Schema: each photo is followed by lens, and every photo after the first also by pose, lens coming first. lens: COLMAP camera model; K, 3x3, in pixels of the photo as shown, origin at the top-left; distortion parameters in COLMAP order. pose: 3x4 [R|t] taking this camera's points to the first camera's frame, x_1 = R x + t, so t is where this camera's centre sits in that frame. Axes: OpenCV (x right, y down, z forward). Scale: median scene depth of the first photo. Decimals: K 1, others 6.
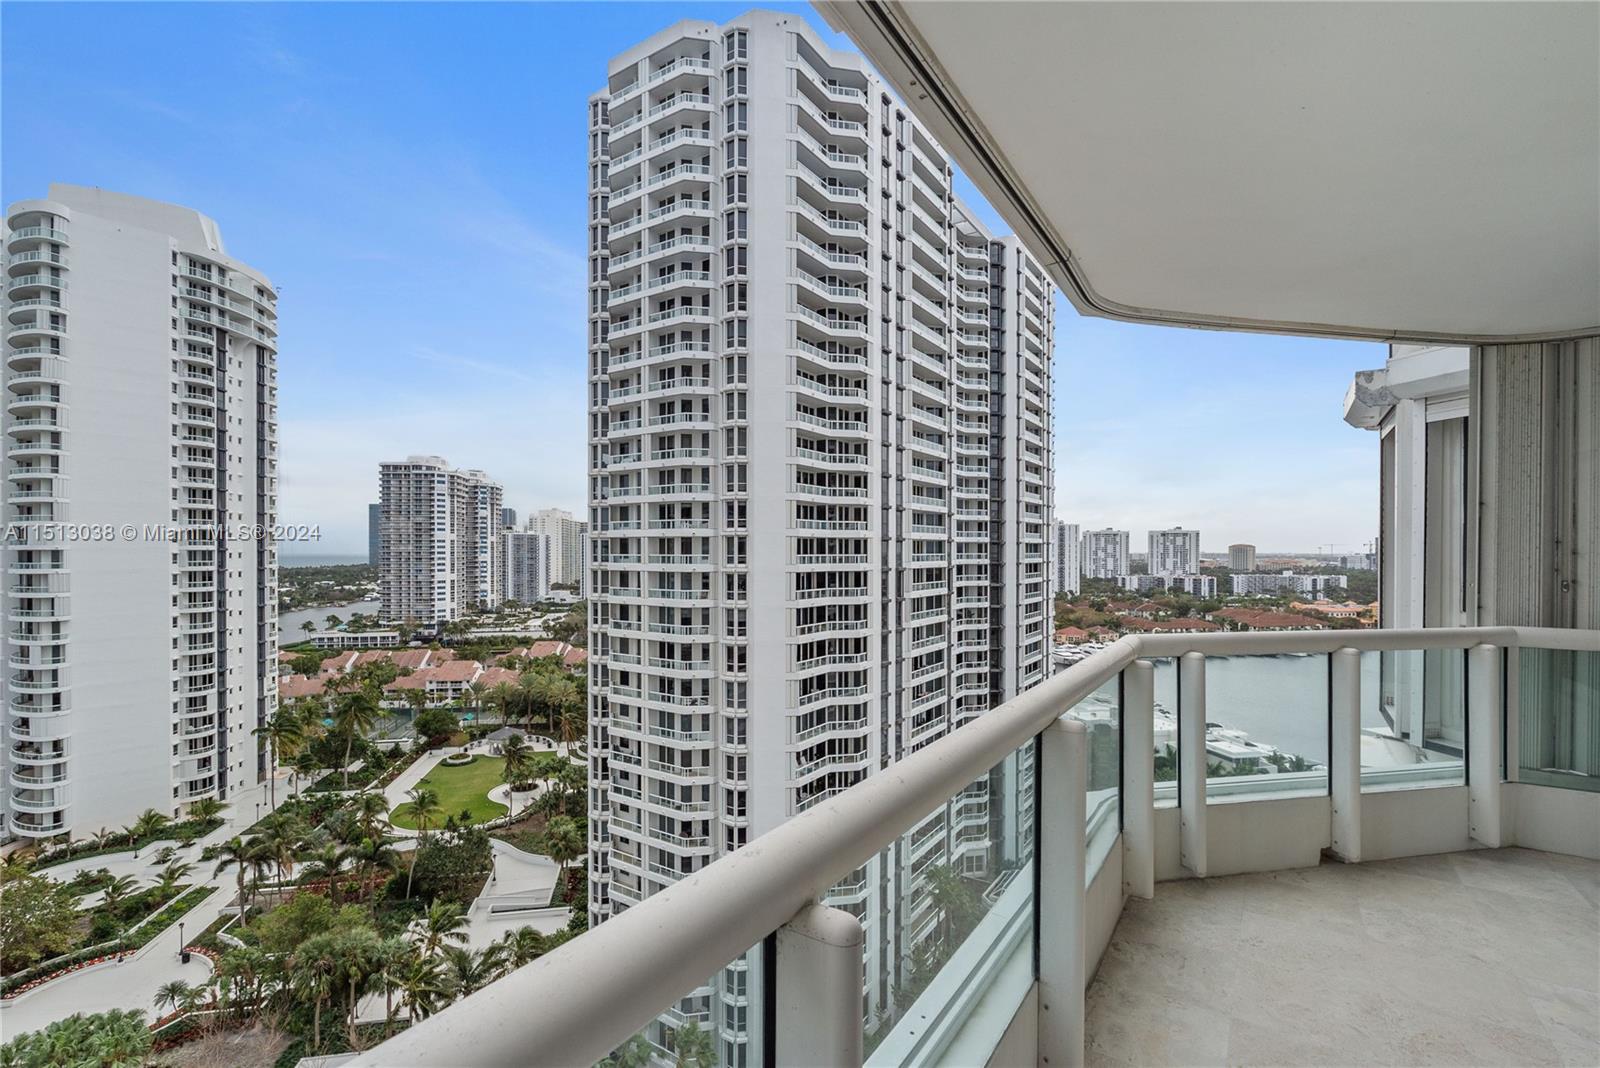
lens RADIAL K [[721.6, 0, 799.2], [0, 721.6, 551.6], [0, 0, 1]] dist [-0.004447, -0.000317]
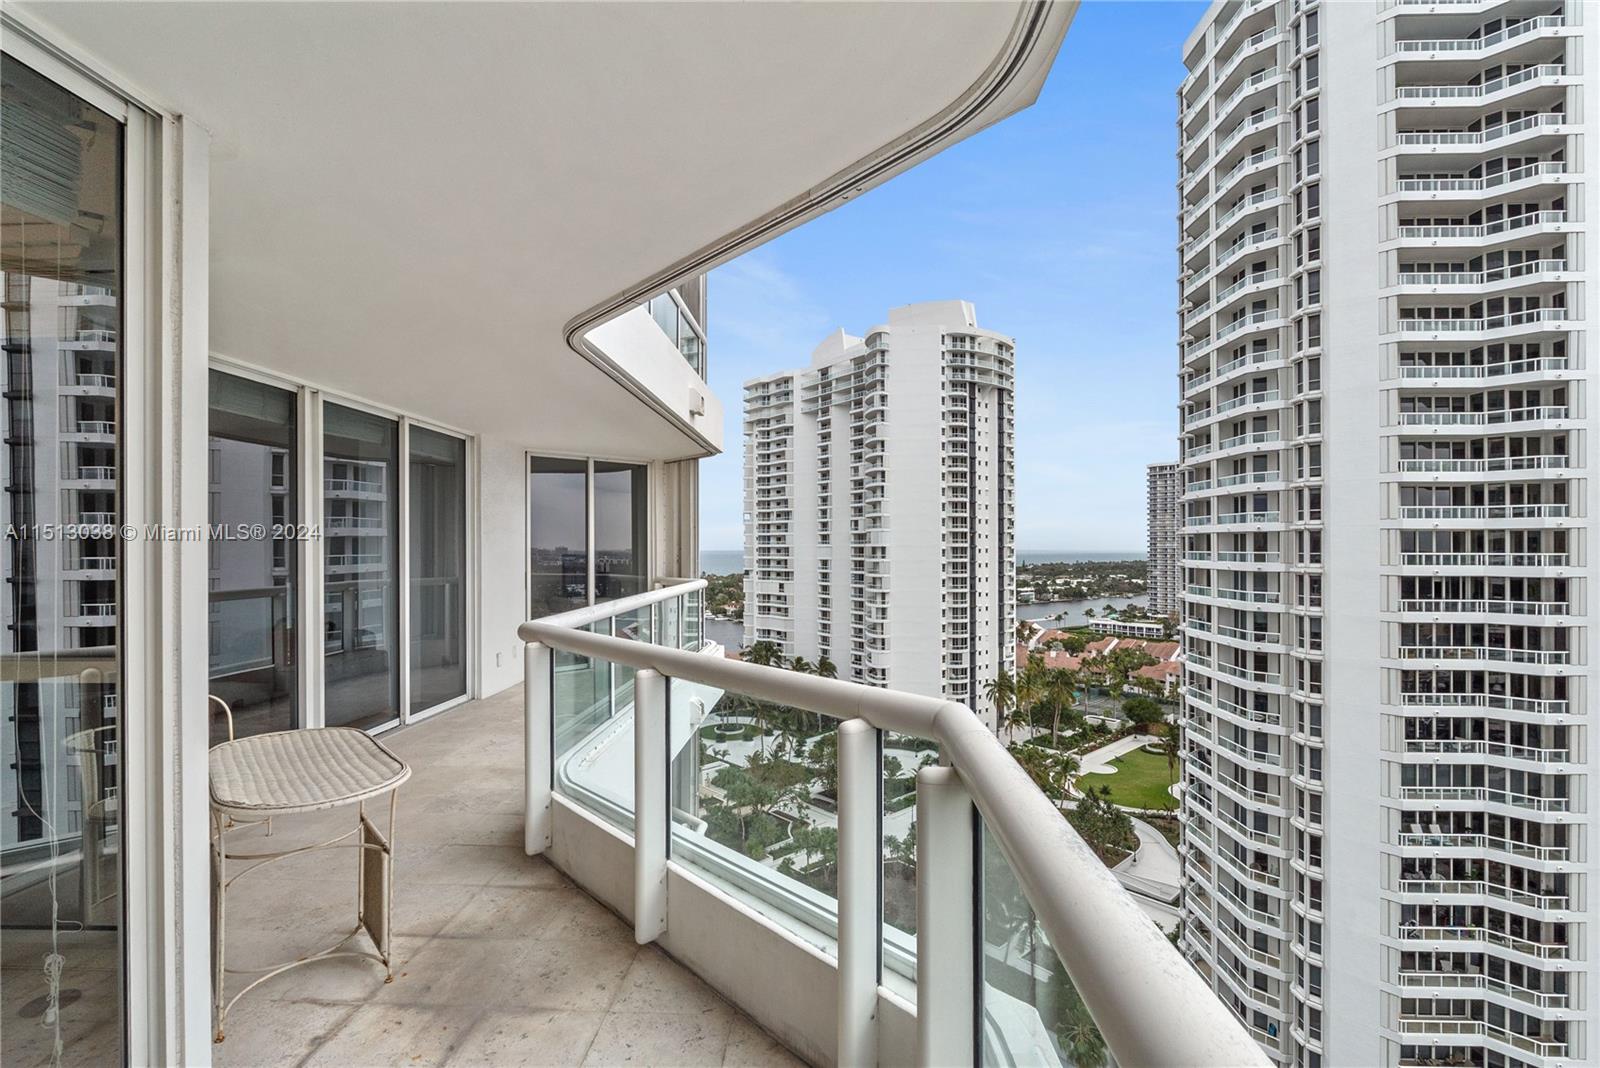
lens RADIAL K [[721.6, 0, 814.5], [0, 721.6, 543.2], [0, 0, 1]] dist [-0.004447, -0.000317]
pose [[0.527453, -0.004286, -0.849574, 0.187407], [-0.001878, 0.999979, -0.006210, 0.000231], [0.849582, 0.004871, 0.527433, 0.040132]]
